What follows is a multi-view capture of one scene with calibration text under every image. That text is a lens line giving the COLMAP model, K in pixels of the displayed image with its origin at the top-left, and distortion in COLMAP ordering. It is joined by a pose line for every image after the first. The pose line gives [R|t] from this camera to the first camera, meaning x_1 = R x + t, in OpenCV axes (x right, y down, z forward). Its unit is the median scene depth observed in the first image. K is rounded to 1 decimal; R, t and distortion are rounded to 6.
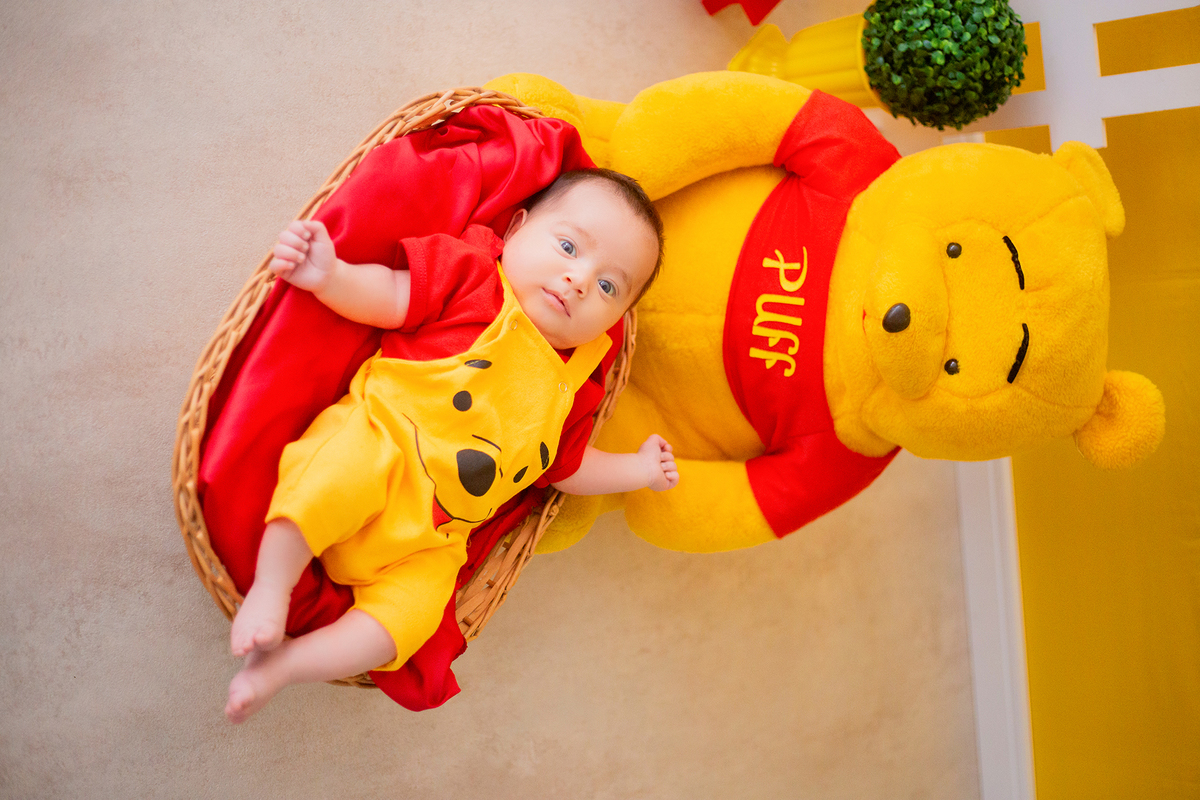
lens RADIAL K [[1830.4, 0, 600.5], [0, 1830.4, 401.0], [0, 0, 1]] dist [0.046369, 0.000000]
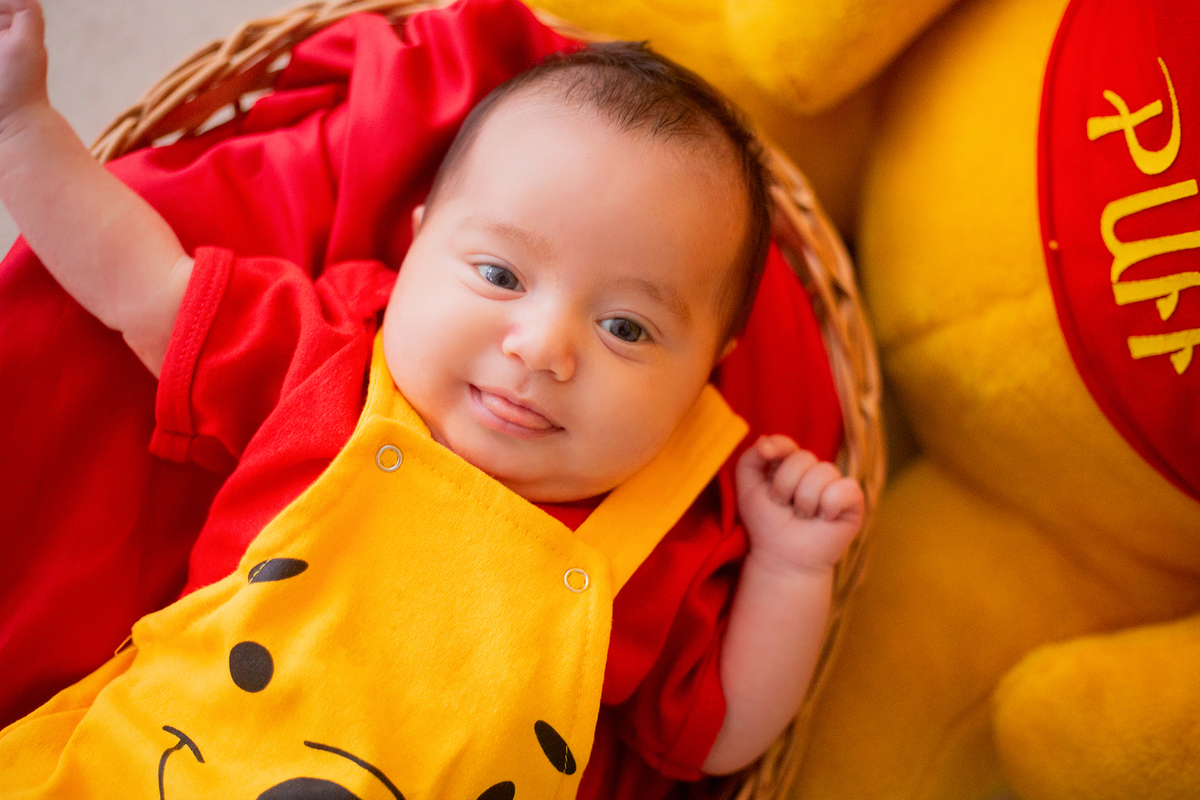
lens RADIAL K [[1830.4, 0, 600.9], [0, 1830.4, 398.5], [0, 0, 1]] dist [0.046369, 0.000000]
pose [[0.796892, -0.294208, -0.527641, 0.219944], [0.228936, 0.955326, -0.186923, 0.036792], [0.559064, 0.028161, 0.828646, 0.650407]]
